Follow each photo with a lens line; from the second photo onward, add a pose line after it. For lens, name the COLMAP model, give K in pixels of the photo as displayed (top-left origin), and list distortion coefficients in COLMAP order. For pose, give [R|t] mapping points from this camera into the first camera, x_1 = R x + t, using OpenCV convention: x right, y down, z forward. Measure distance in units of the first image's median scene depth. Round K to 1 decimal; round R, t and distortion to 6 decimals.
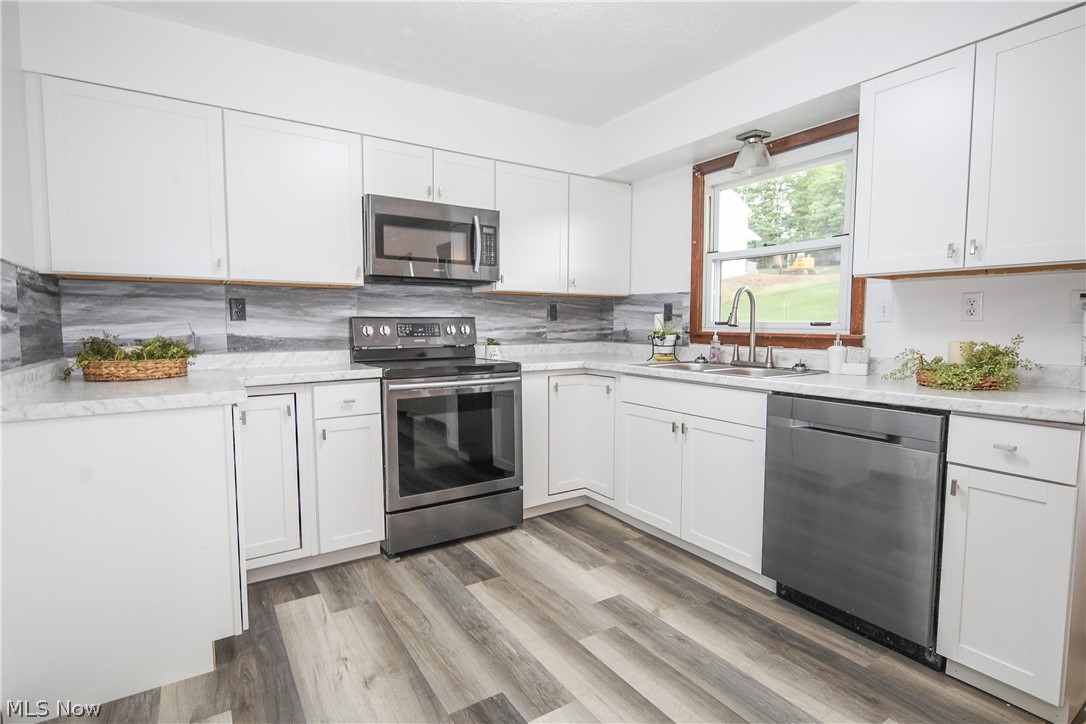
lens RADIAL K [[535.9, 0, 536.6], [0, 535.9, 357.9], [0, 0, 1]] dist [0.001429, -0.001454]
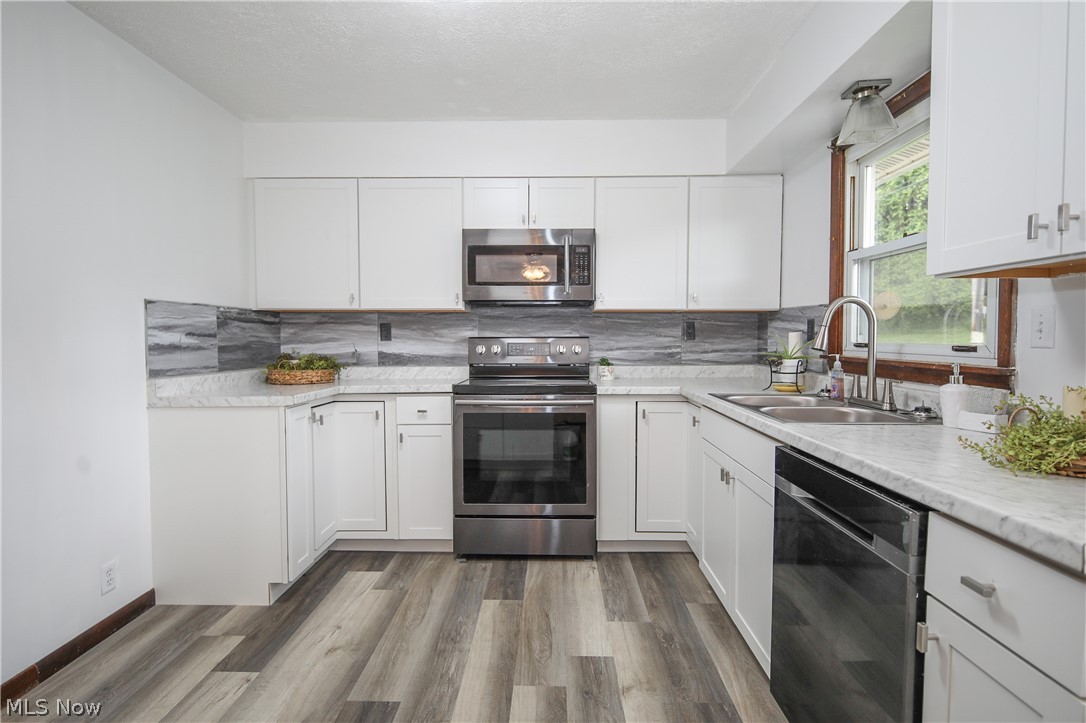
lens RADIAL K [[535.9, 0, 546.2], [0, 535.9, 356.1], [0, 0, 1]] dist [0.002122, -0.000840]
pose [[0.828702, 0.018994, -0.559368, 0.441876], [-0.035500, 0.999195, -0.018664, -0.022384], [0.558564, 0.035324, 0.828709, 0.161863]]
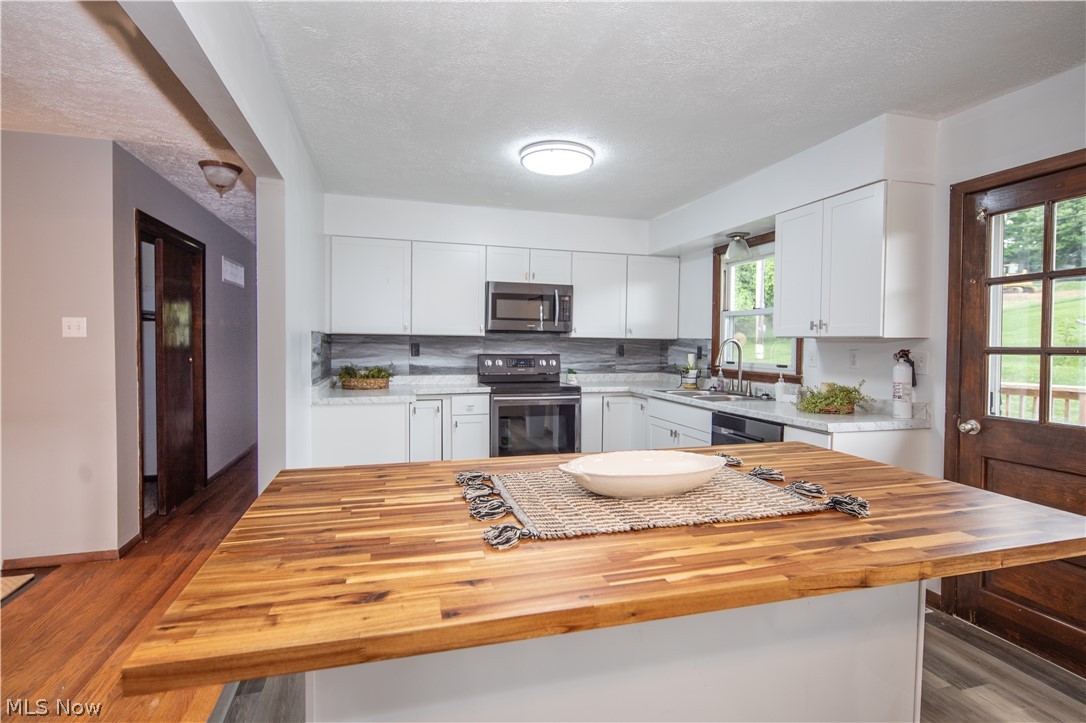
lens RADIAL K [[540.6, 0, 540.6], [0, 540.6, 357.4], [0, 0, 1]] dist [0.002647, -0.000933]
pose [[0.958088, 0.017749, -0.285923, 0.305117], [-0.029090, 0.998947, -0.035466, -0.016102], [0.284993, 0.042297, 0.957596, -0.513533]]
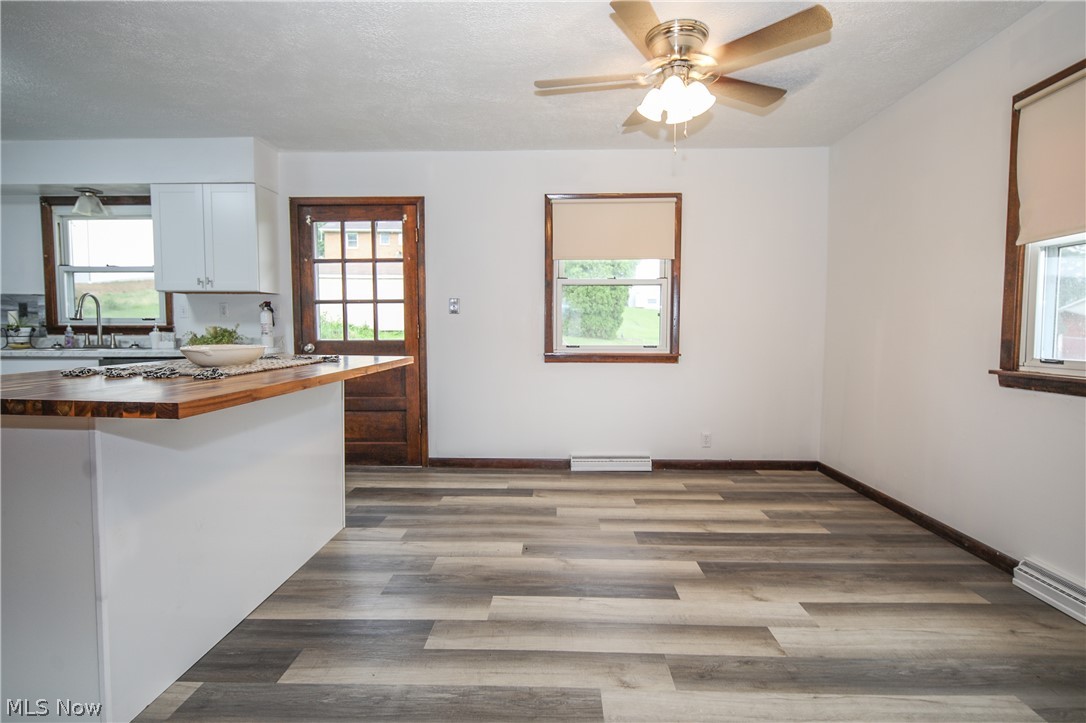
lens RADIAL K [[535.9, 0, 546.2], [0, 535.9, 356.1], [0, 0, 1]] dist [0.002122, -0.000840]
pose [[0.564550, -0.039246, 0.824465, -0.114283], [0.055448, 0.998416, 0.009558, 0.090396], [-0.823534, 0.040319, 0.565832, -0.813769]]
